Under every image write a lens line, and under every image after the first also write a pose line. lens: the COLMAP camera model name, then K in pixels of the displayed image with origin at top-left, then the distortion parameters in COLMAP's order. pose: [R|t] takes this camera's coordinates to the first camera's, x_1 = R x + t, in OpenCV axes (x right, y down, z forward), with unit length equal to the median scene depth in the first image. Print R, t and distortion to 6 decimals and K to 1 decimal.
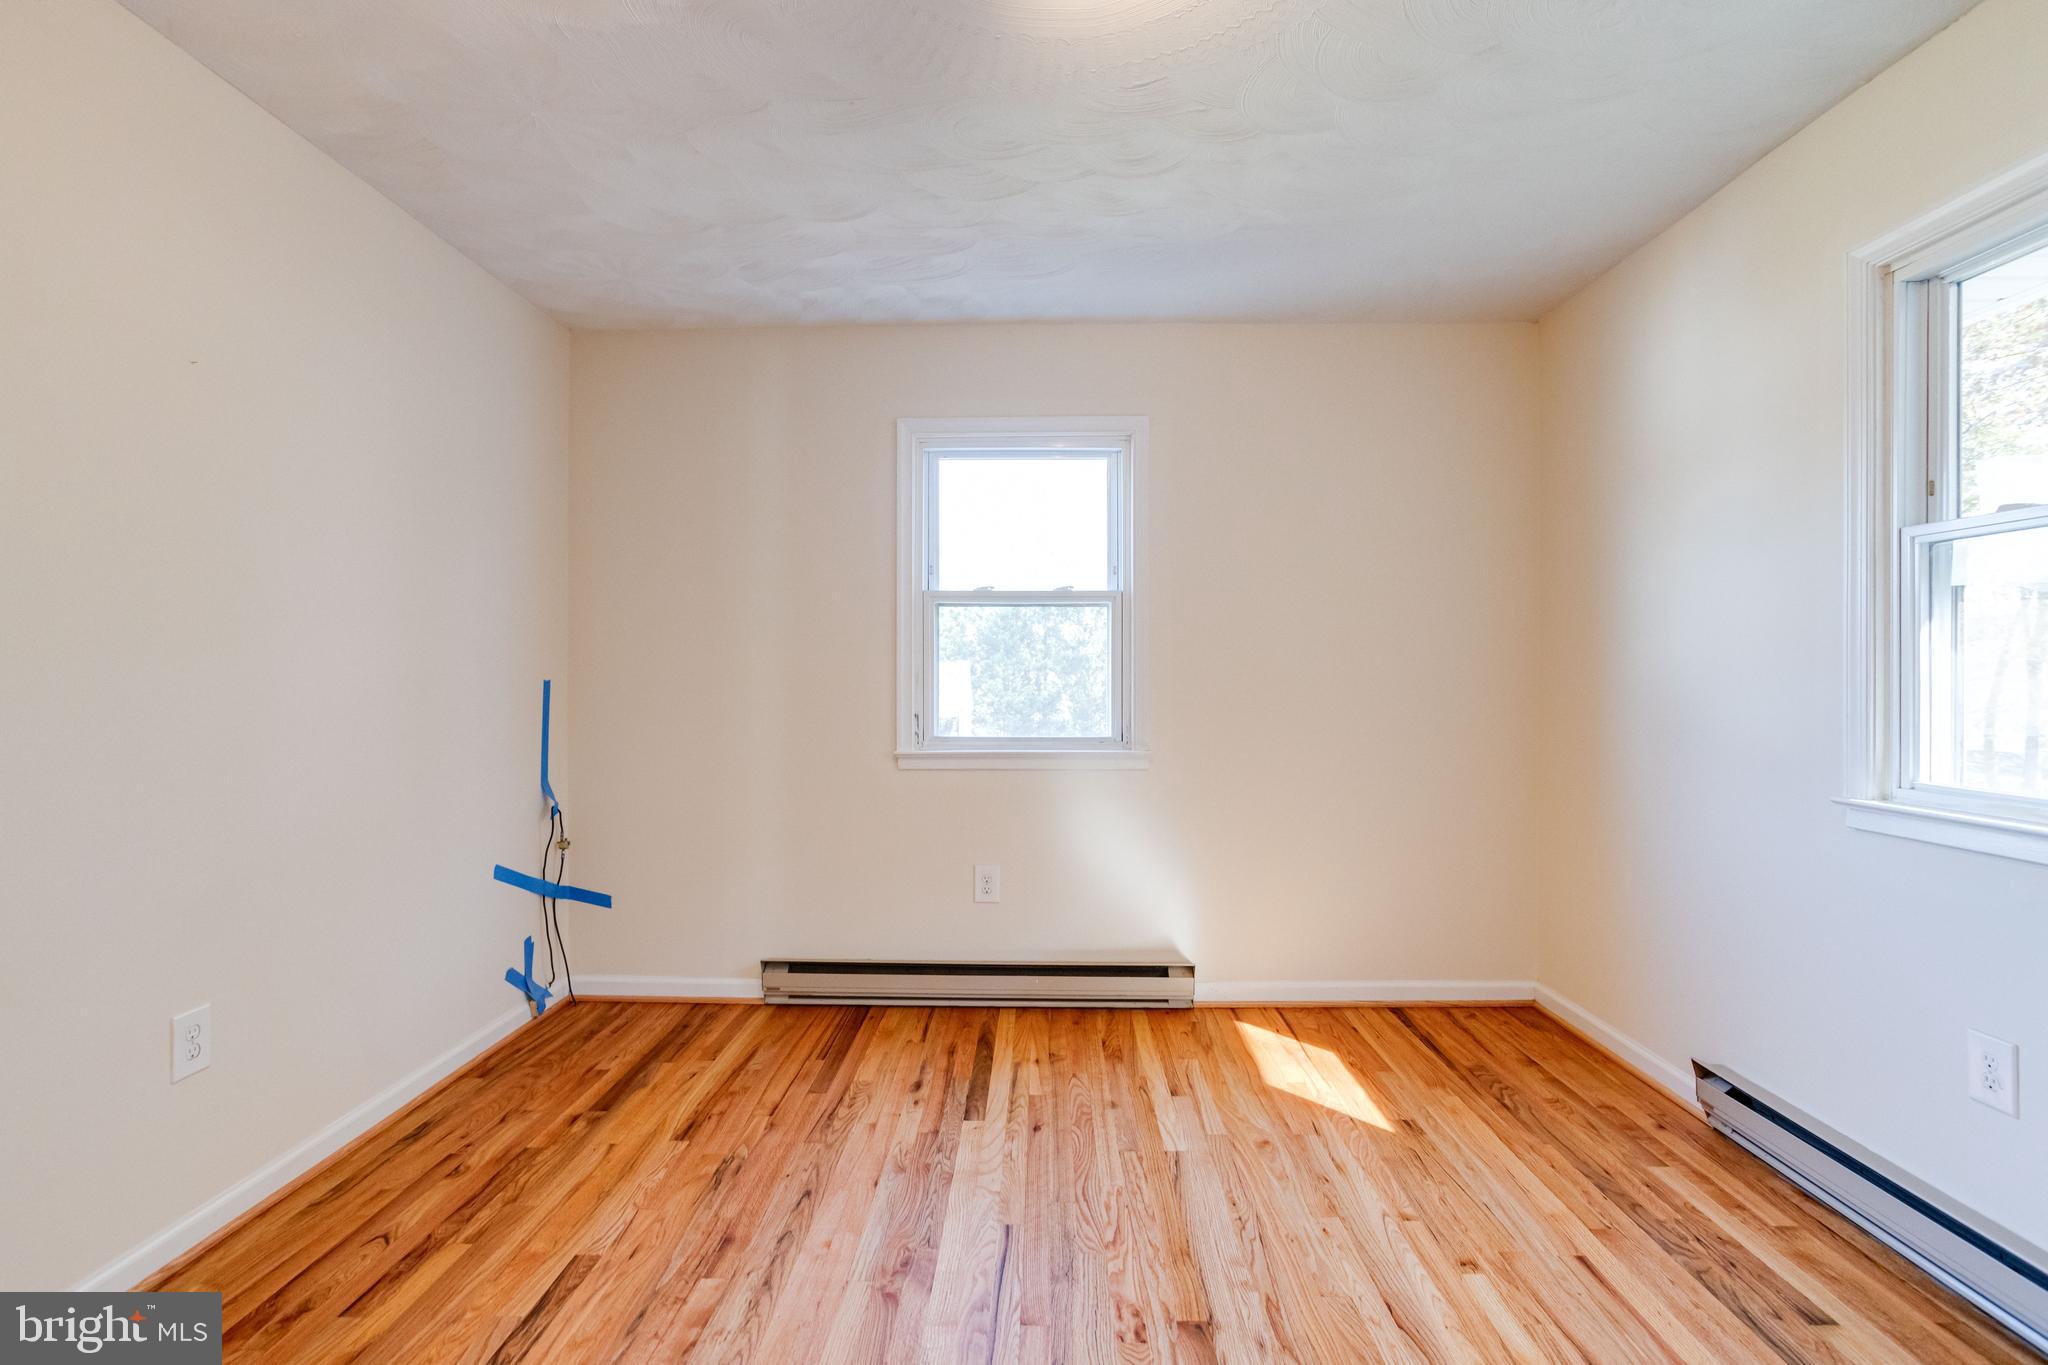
lens RADIAL K [[984.2, 0, 1027.7], [0, 984.2, 676.7], [0, 0, 1]] dist [-0.045642, 0.025585]
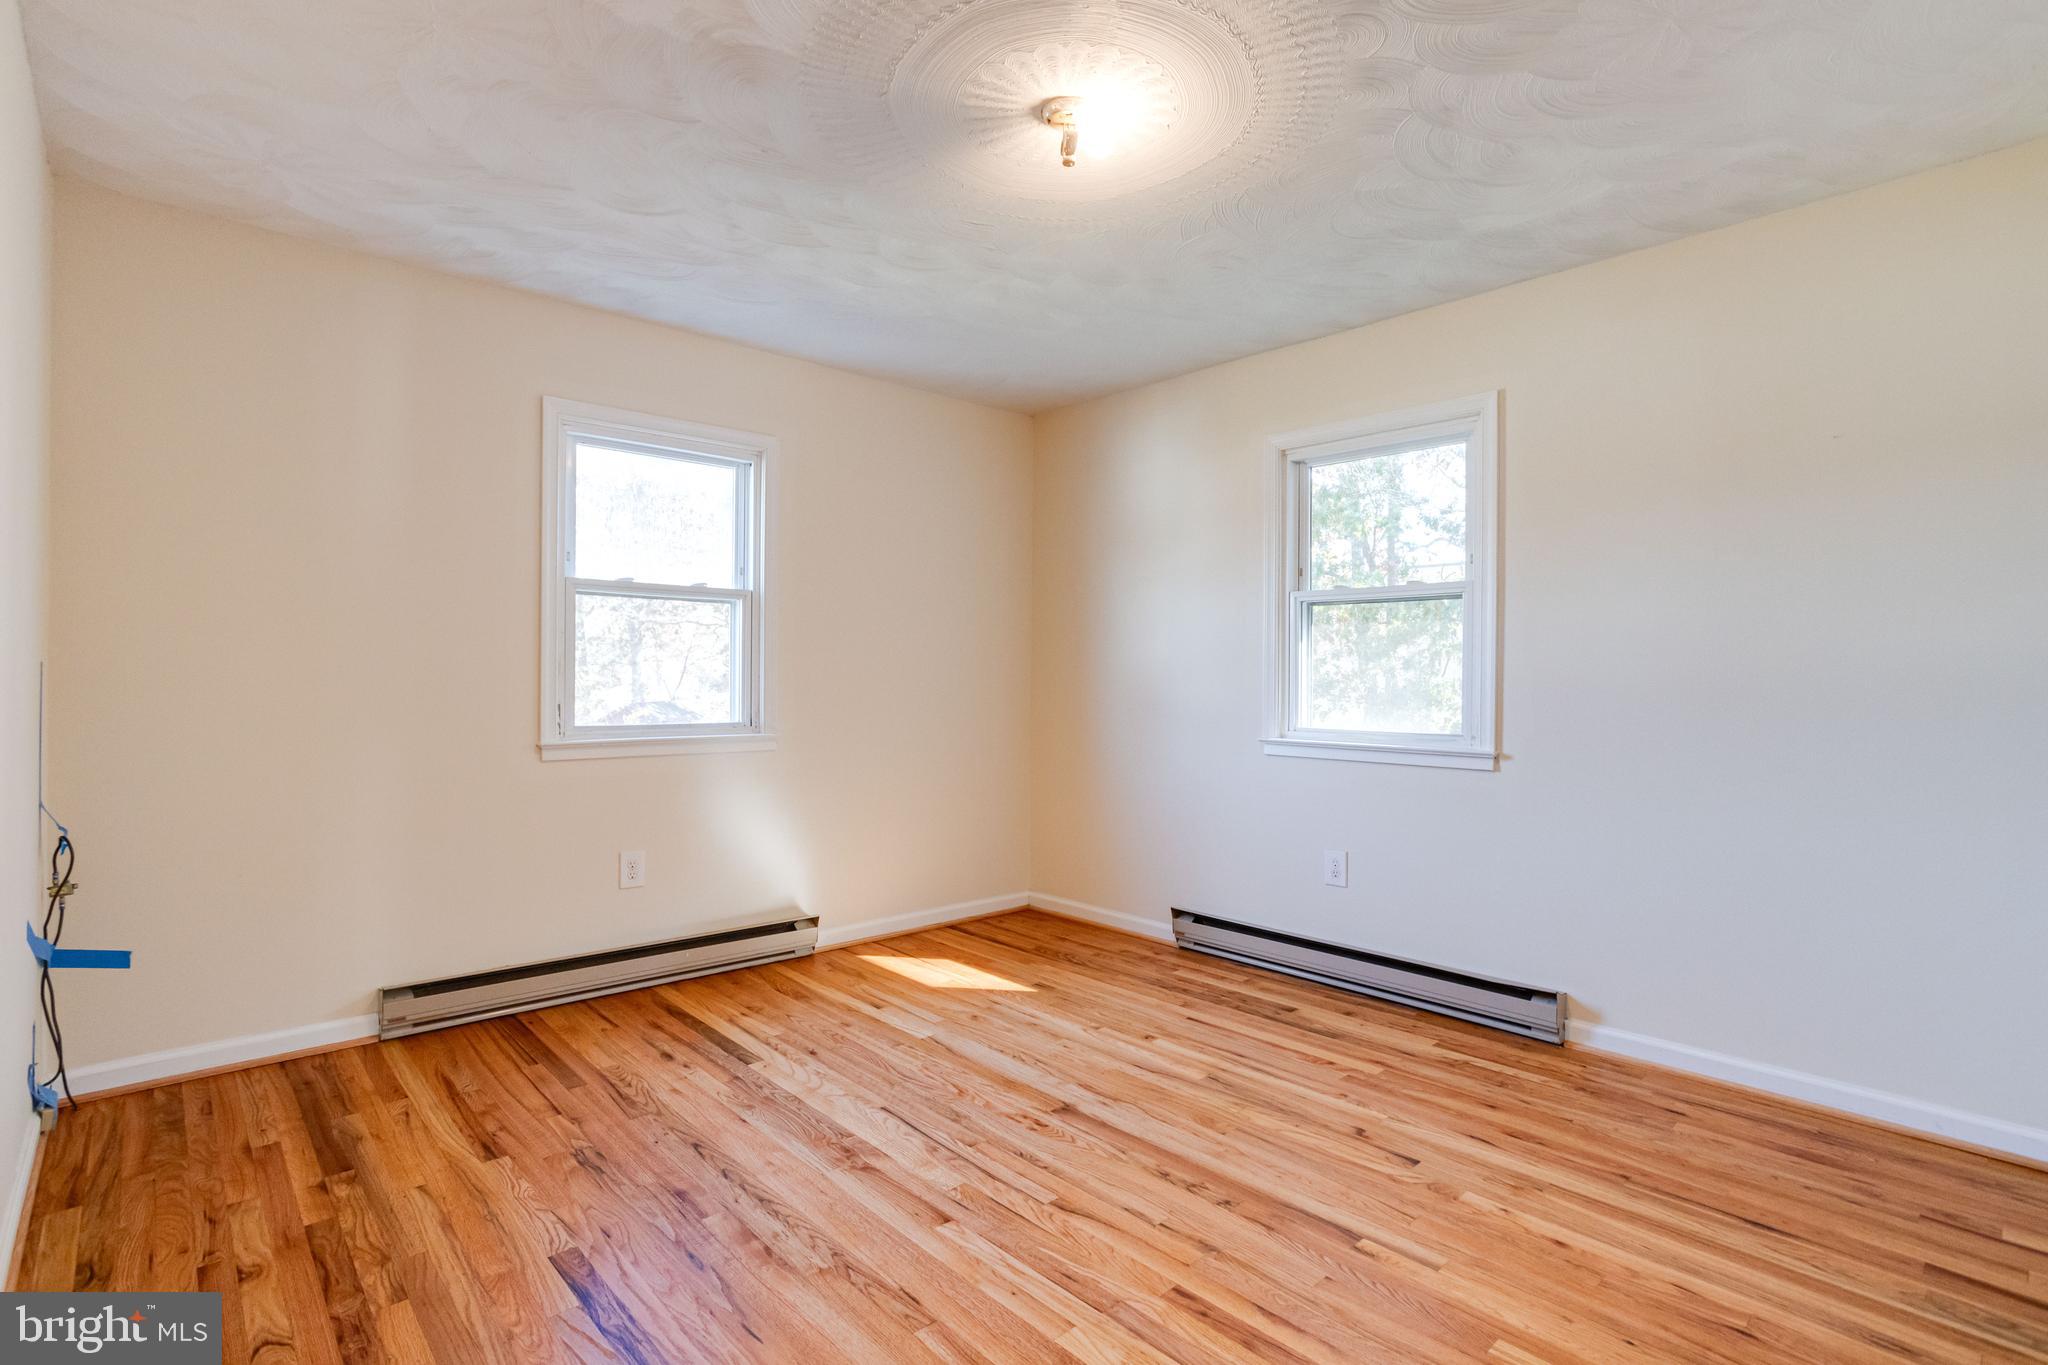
lens RADIAL K [[984.2, 0, 1027.7], [0, 984.2, 676.7], [0, 0, 1]] dist [-0.045642, 0.025585]
pose [[0.722586, 0.006509, 0.691250, -0.532601], [-0.006861, 0.999974, -0.002244, 0.012316], [-0.691247, -0.003121, 0.722612, -0.016786]]
